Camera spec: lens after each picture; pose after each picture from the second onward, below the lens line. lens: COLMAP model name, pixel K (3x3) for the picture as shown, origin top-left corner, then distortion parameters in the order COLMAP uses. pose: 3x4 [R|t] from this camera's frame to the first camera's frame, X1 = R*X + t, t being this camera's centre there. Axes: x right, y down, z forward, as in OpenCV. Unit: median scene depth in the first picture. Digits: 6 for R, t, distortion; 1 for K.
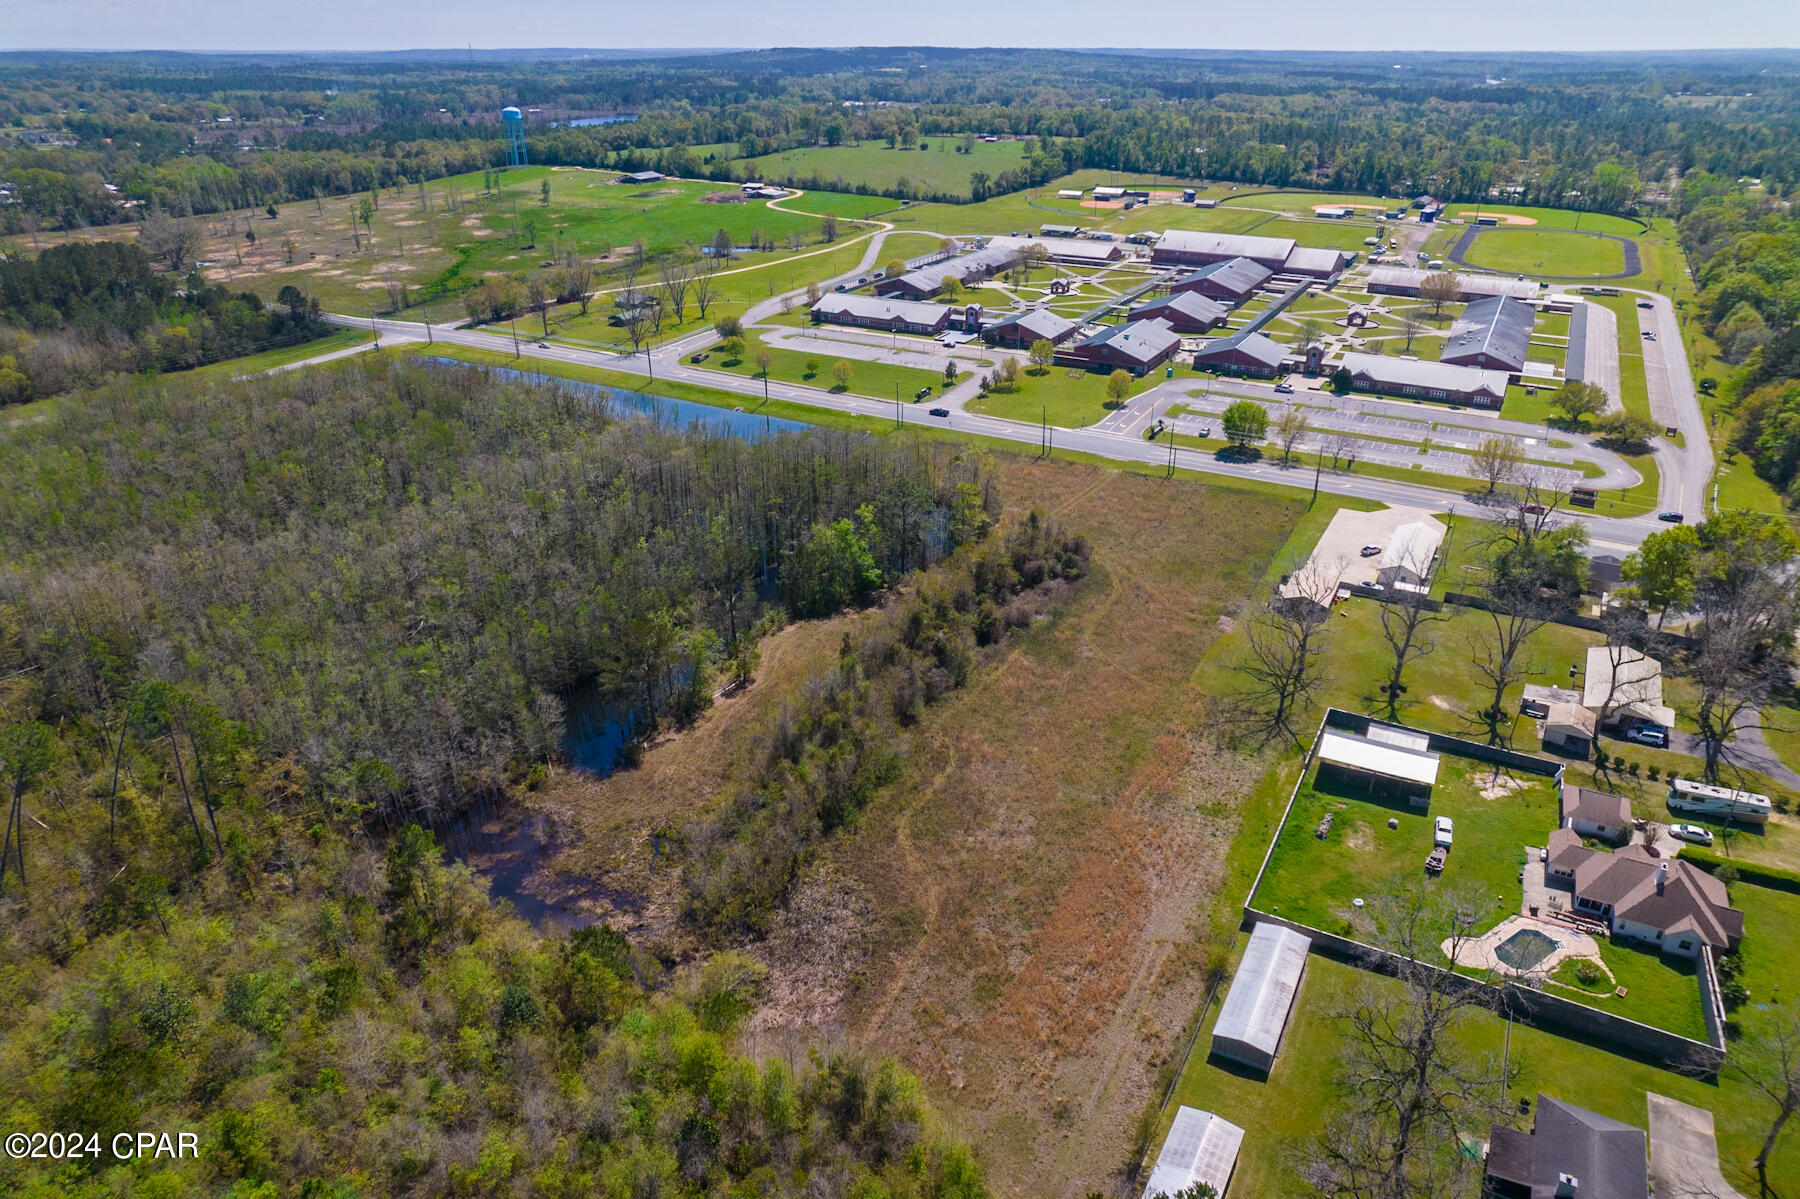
lens RADIAL K [[1132.5, 0, 902.7], [0, 1132.5, 646.8], [0, 0, 1]] dist [-0.049556, 0.034325]
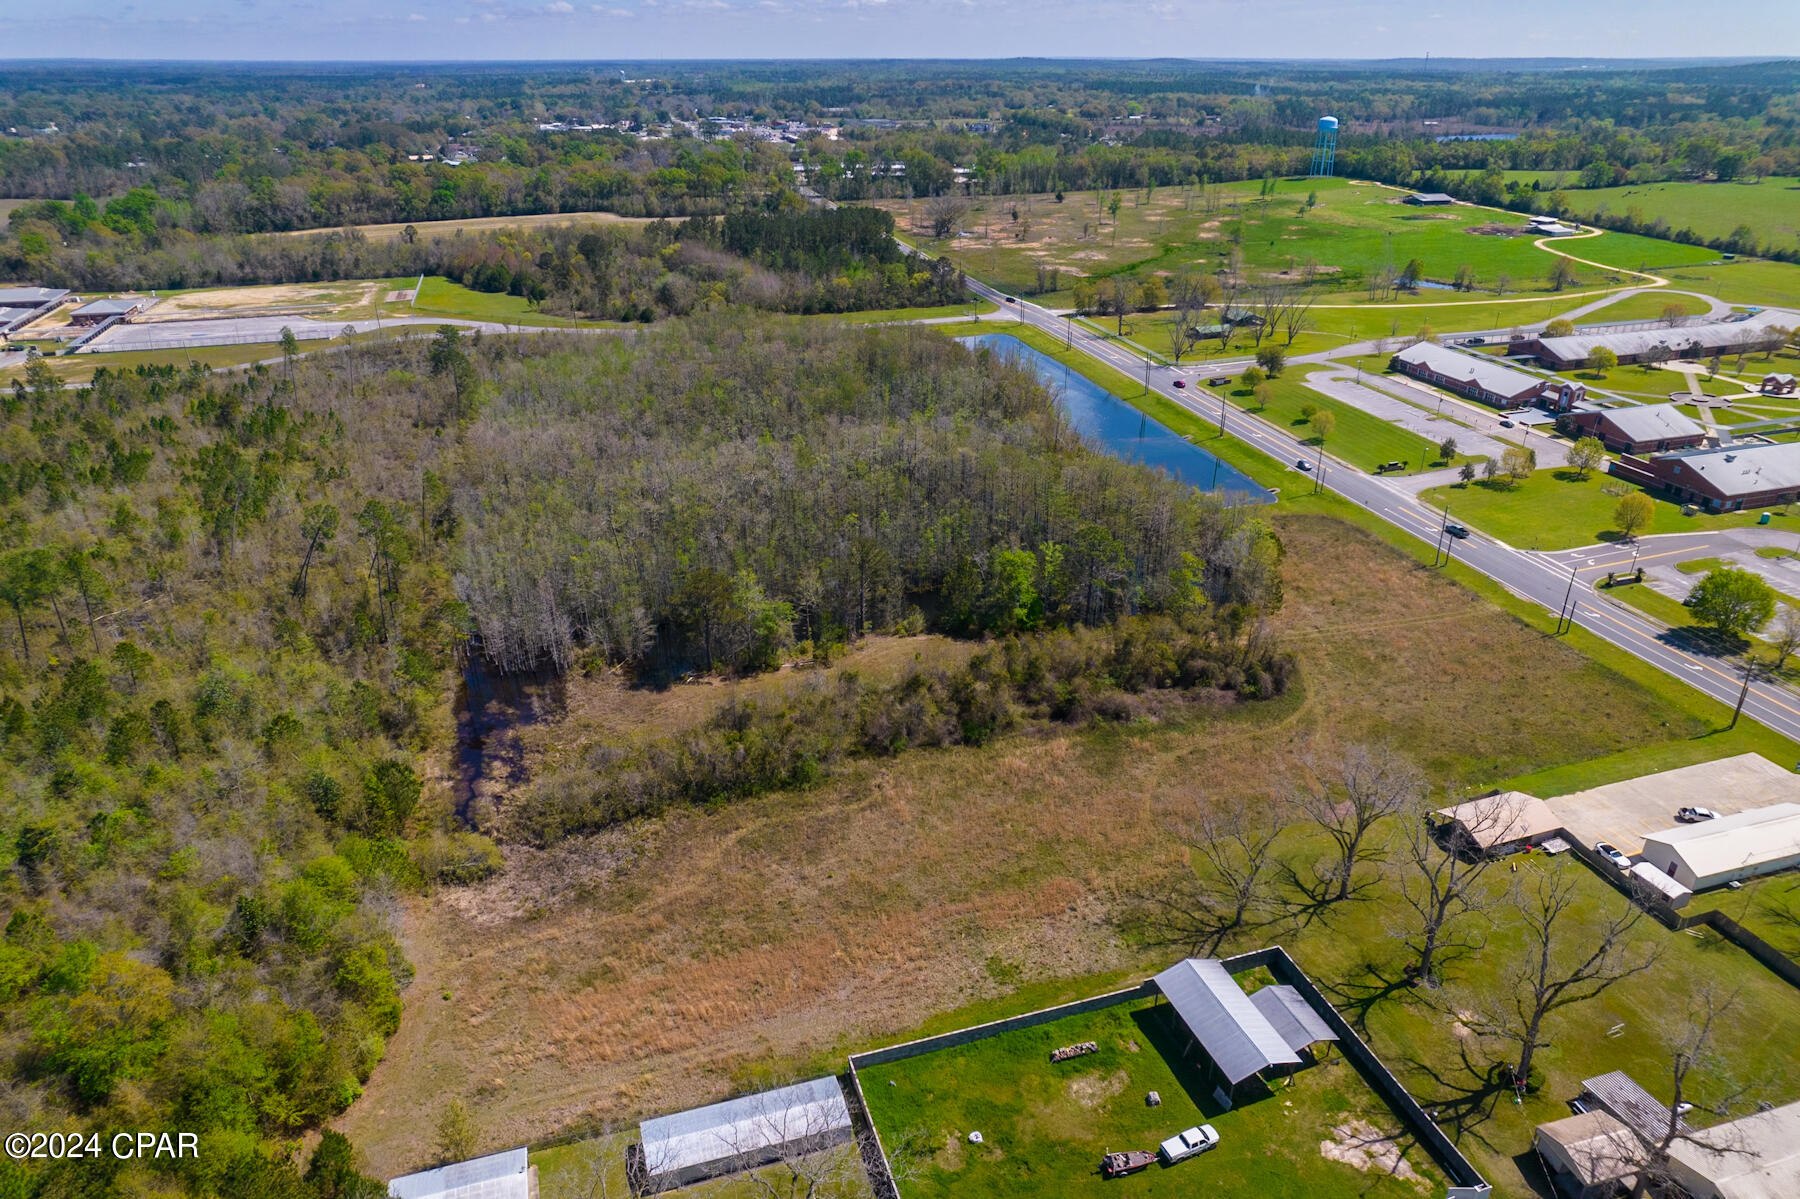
lens RADIAL K [[1149.7, 0, 900.8], [0, 1149.7, 619.1], [0, 0, 1]] dist [-0.073910, 0.067340]
pose [[0.725239, 0.305936, -0.616792, 0.351177], [-0.324470, 0.942003, 0.085725, -0.077828], [0.607246, 0.137960, 0.782444, 0.136336]]
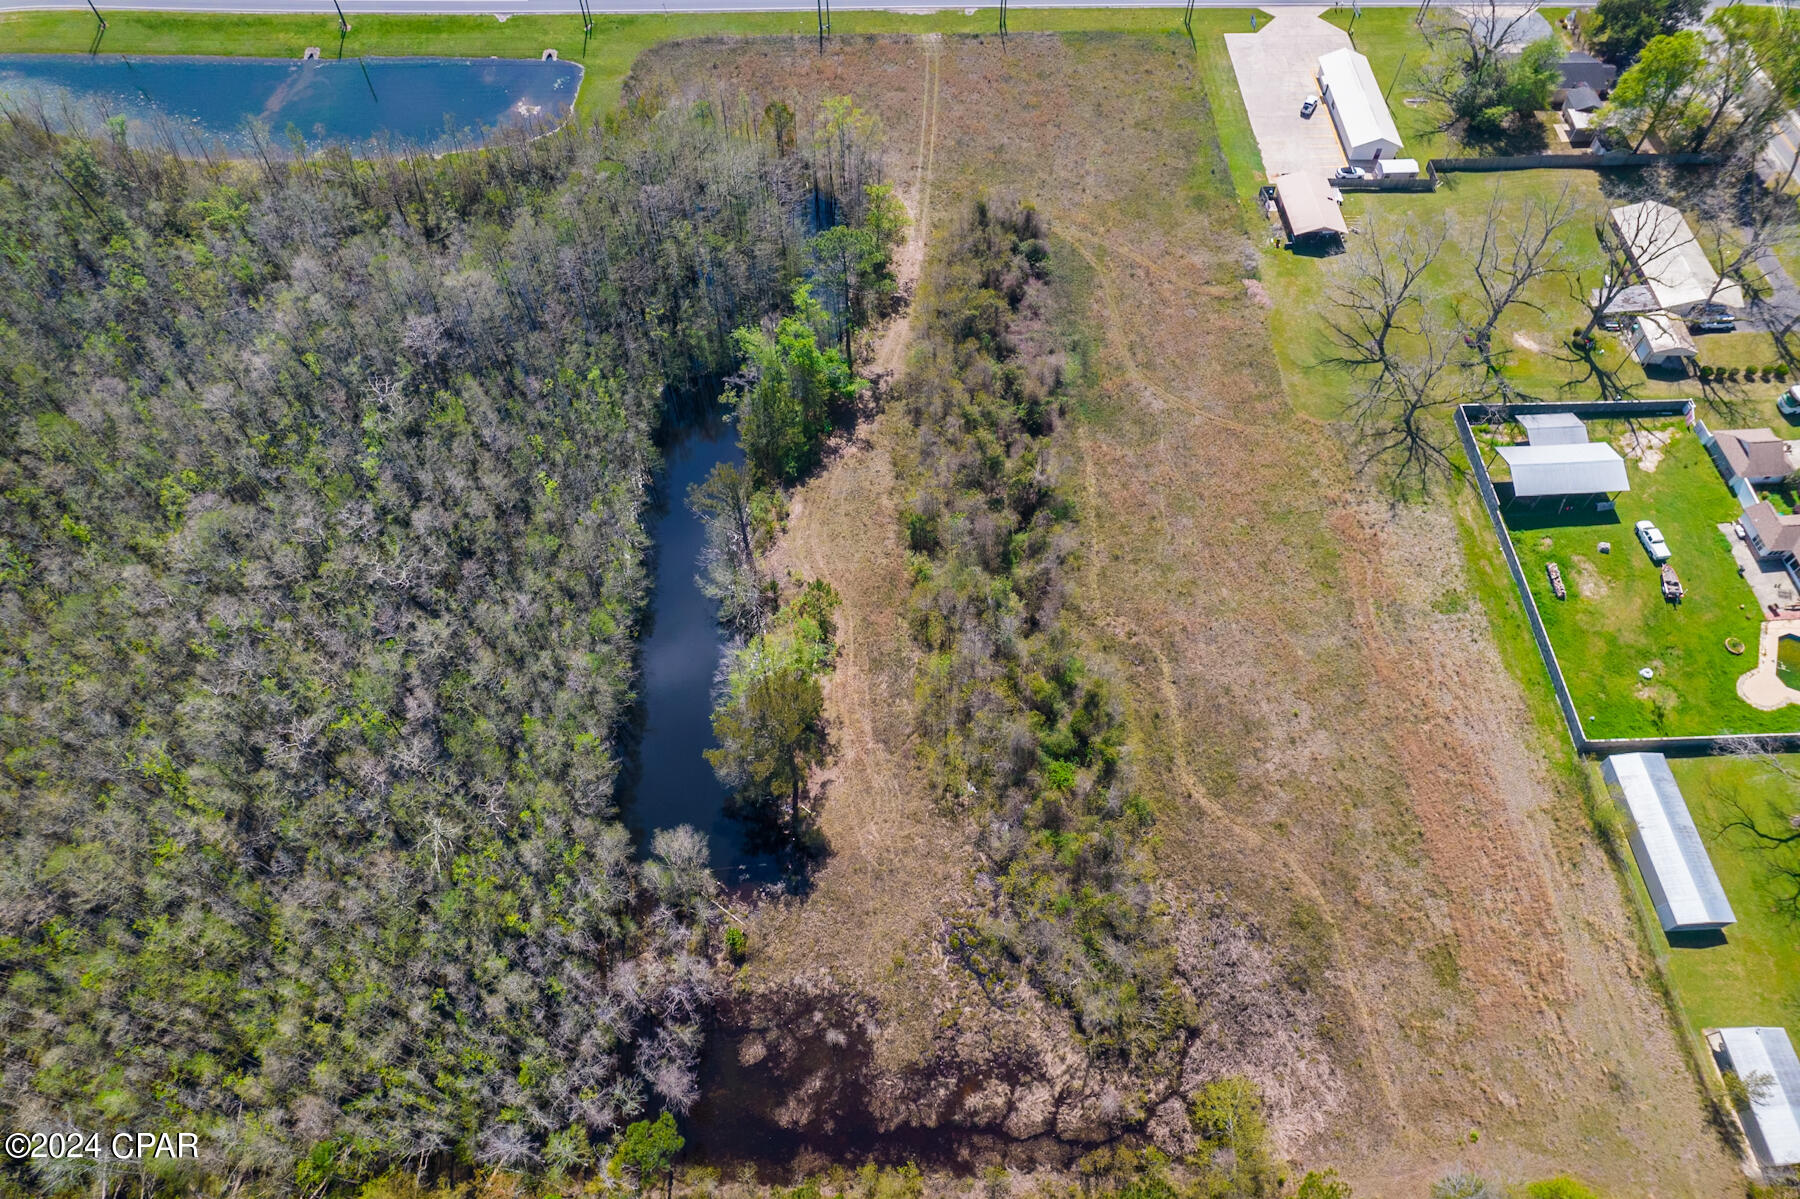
lens RADIAL K [[1149.7, 0, 900.8], [0, 1149.7, 619.1], [0, 0, 1]] dist [-0.073910, 0.067340]
pose [[0.857060, -0.435130, 0.275880, -0.190626], [0.241220, 0.812045, 0.531410, -0.231280], [-0.455260, -0.388903, 0.800933, 0.244954]]
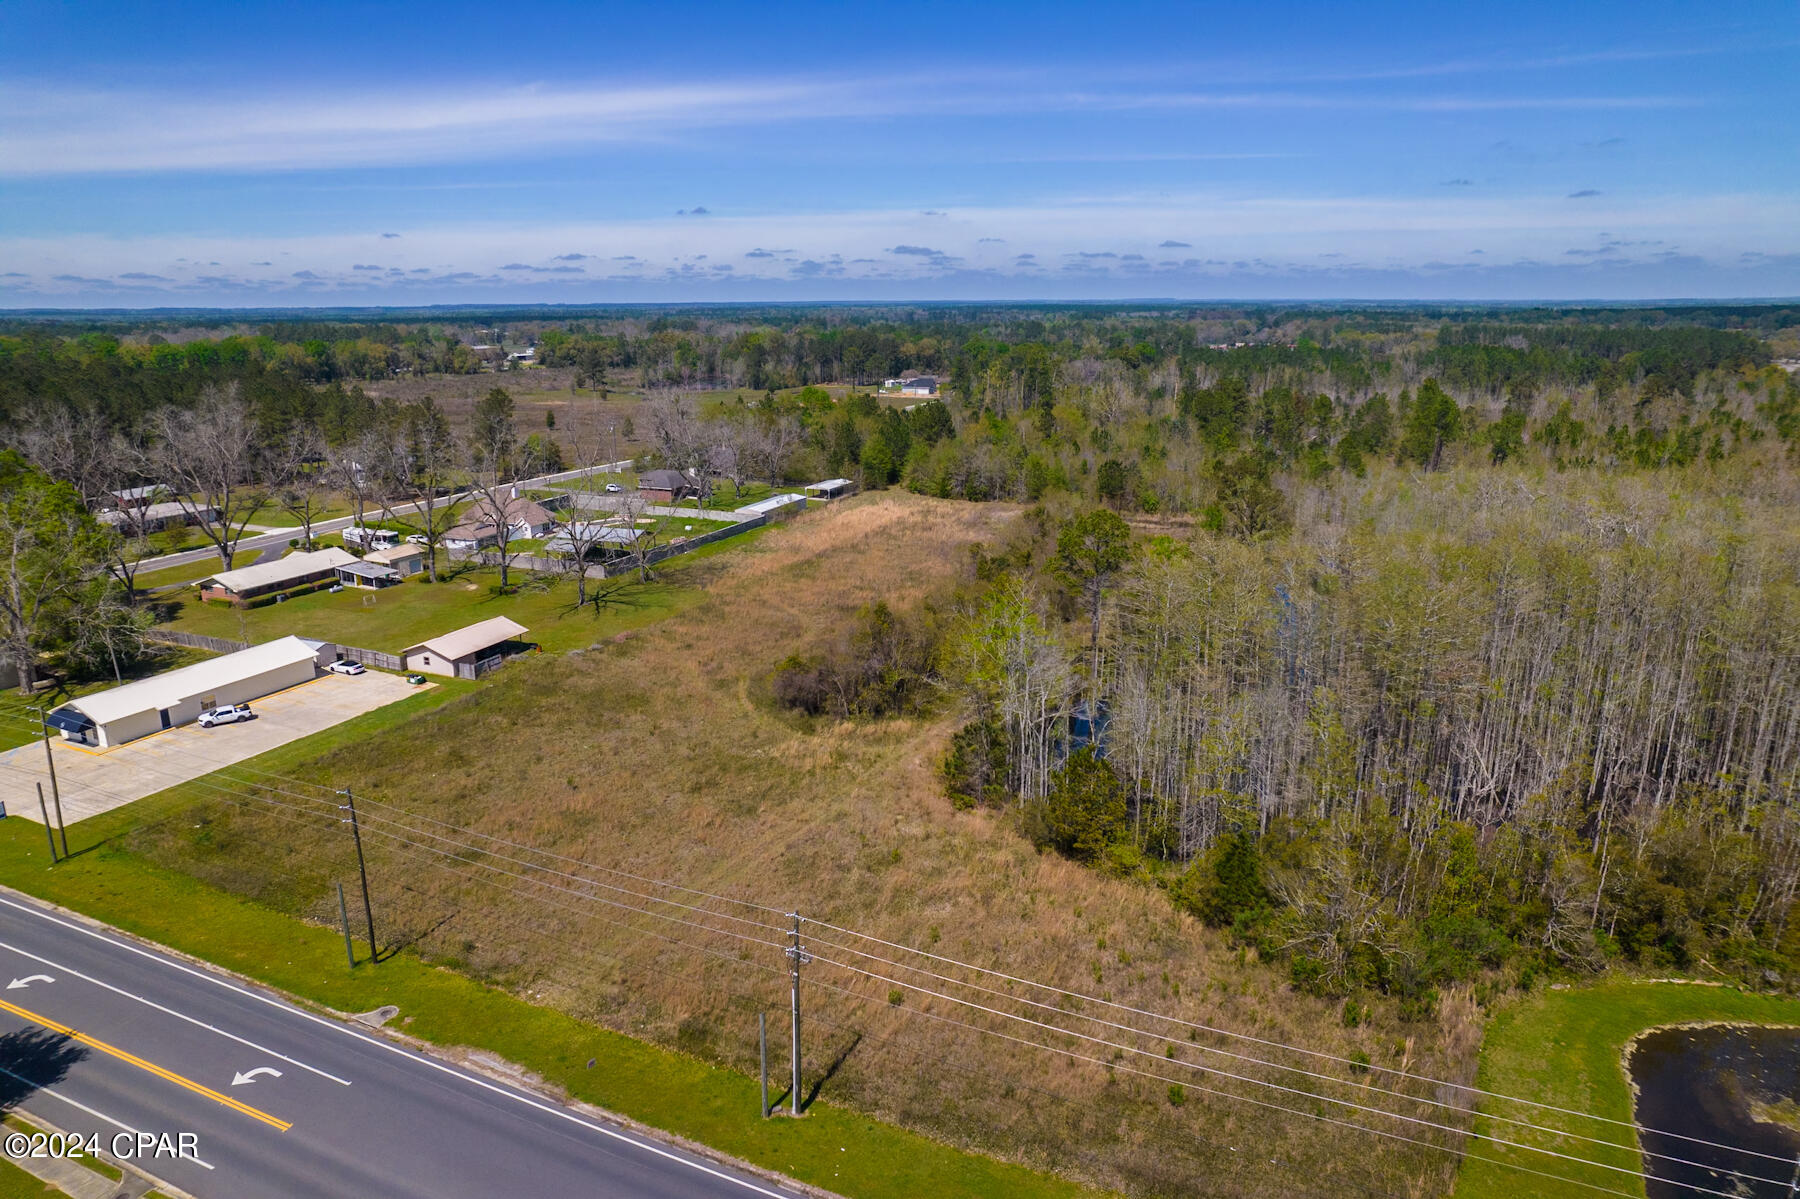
lens RADIAL K [[1149.7, 0, 900.8], [0, 1149.7, 619.1], [0, 0, 1]] dist [-0.073910, 0.067340]
pose [[-0.995892, 0.024775, -0.087092, 0.119013], [-0.042621, 0.720364, 0.692286, -0.383046], [0.079889, 0.693154, -0.716349, 1.067235]]
